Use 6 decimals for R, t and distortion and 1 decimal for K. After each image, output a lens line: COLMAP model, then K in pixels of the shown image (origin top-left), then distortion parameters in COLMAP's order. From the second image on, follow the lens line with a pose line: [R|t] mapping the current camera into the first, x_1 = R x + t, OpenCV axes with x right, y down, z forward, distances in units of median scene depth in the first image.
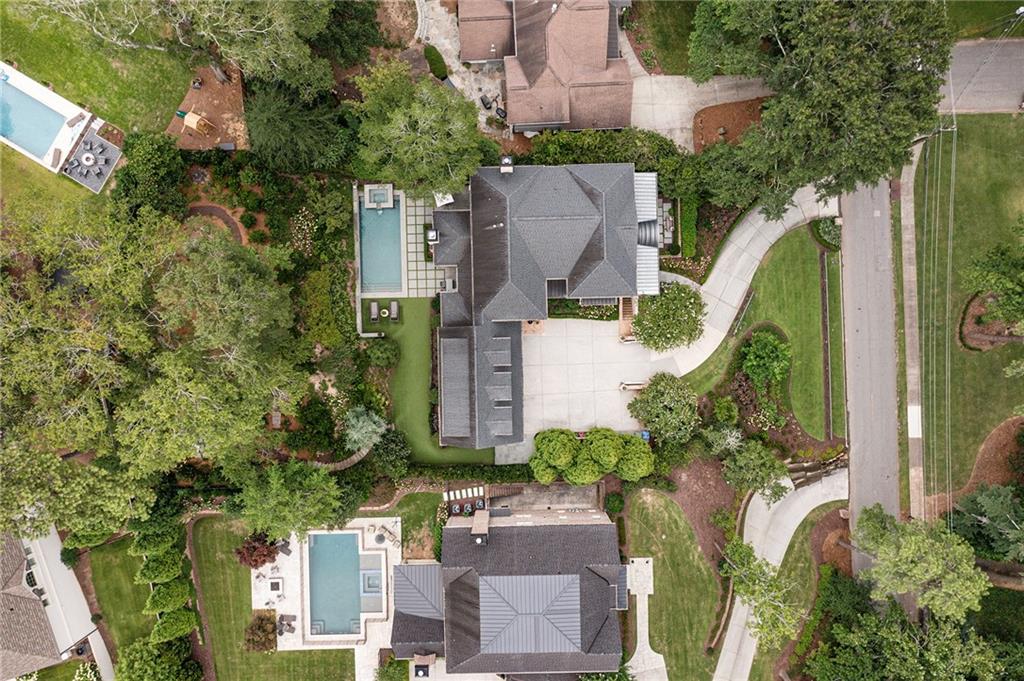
lens RADIAL K [[818.6, 0, 502.3], [0, 818.6, 342.2], [0, 0, 1]] dist [-0.005048, 0.003771]
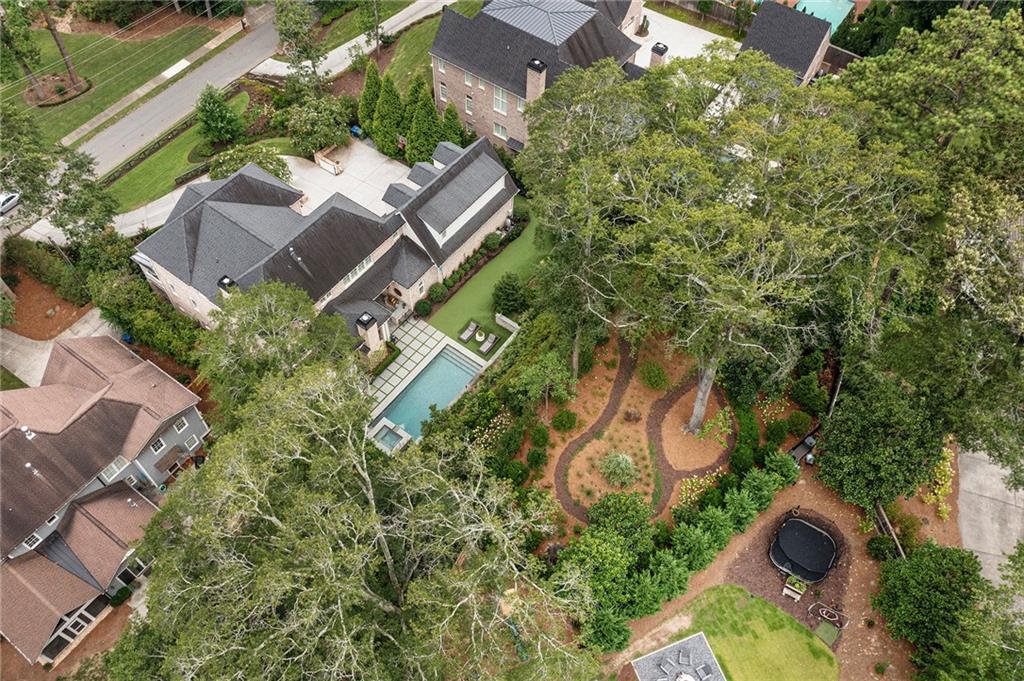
lens RADIAL K [[818.6, 0, 502.3], [0, 818.6, 342.2], [0, 0, 1]] dist [-0.005048, 0.003771]
pose [[-0.785826, -0.509825, 0.350080, -0.453697], [0.618431, -0.643621, 0.450884, -0.397897], [-0.004553, 0.570816, 0.821065, 0.325353]]
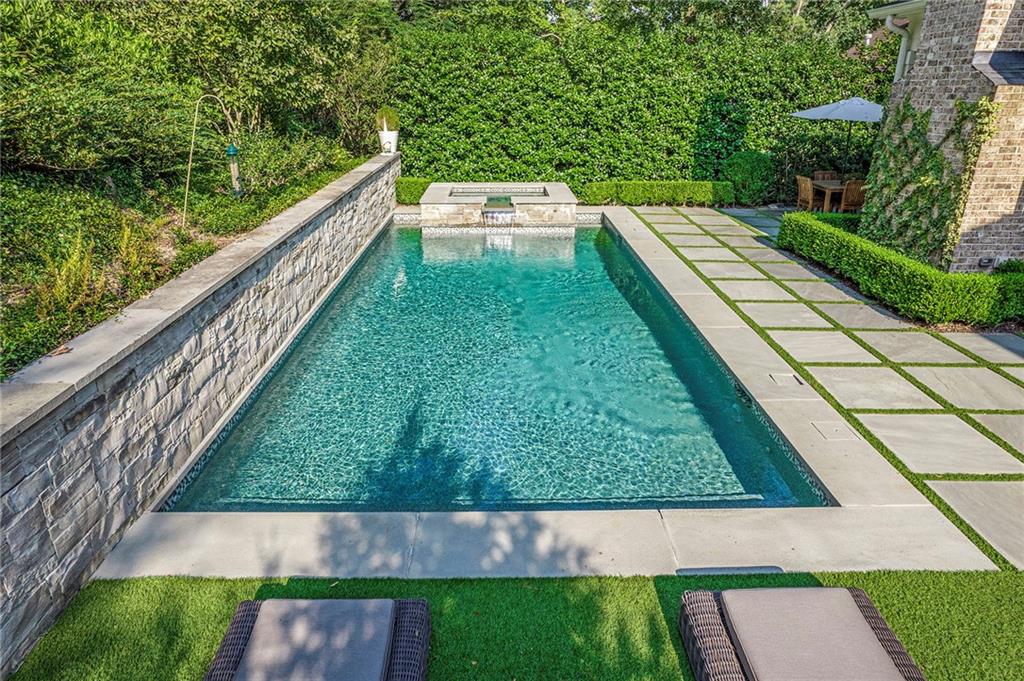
lens RADIAL K [[653.2, 0, 511.3], [0, 653.2, 337.5], [0, 0, 1]] dist [-0.071948, 0.062247]
pose [[0.999984, 0.003660, -0.004208, -0.147292], [-0.005253, 0.364772, -0.931082, -0.021644], [-0.001873, 0.931090, 0.364786, 0.972747]]
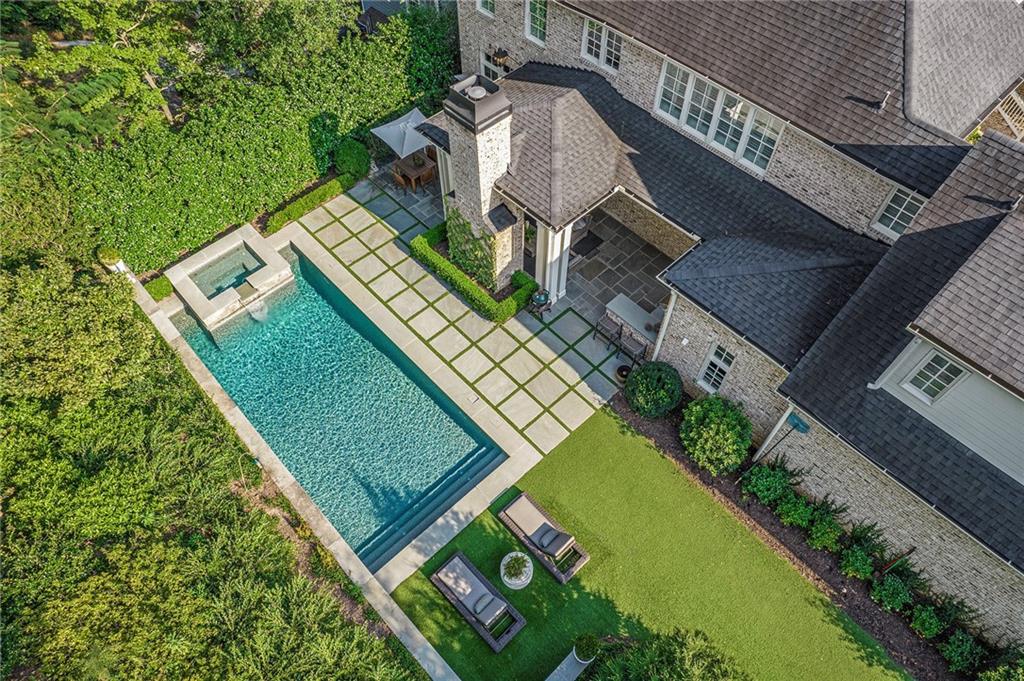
lens RADIAL K [[653.2, 0, 511.3], [0, 653.2, 337.5], [0, 0, 1]] dist [-0.071948, 0.062247]
pose [[0.742688, -0.551915, 0.379216, -0.175978], [0.669638, 0.611525, -0.421454, -0.002213], [0.000707, 0.566946, 0.823755, 0.824249]]
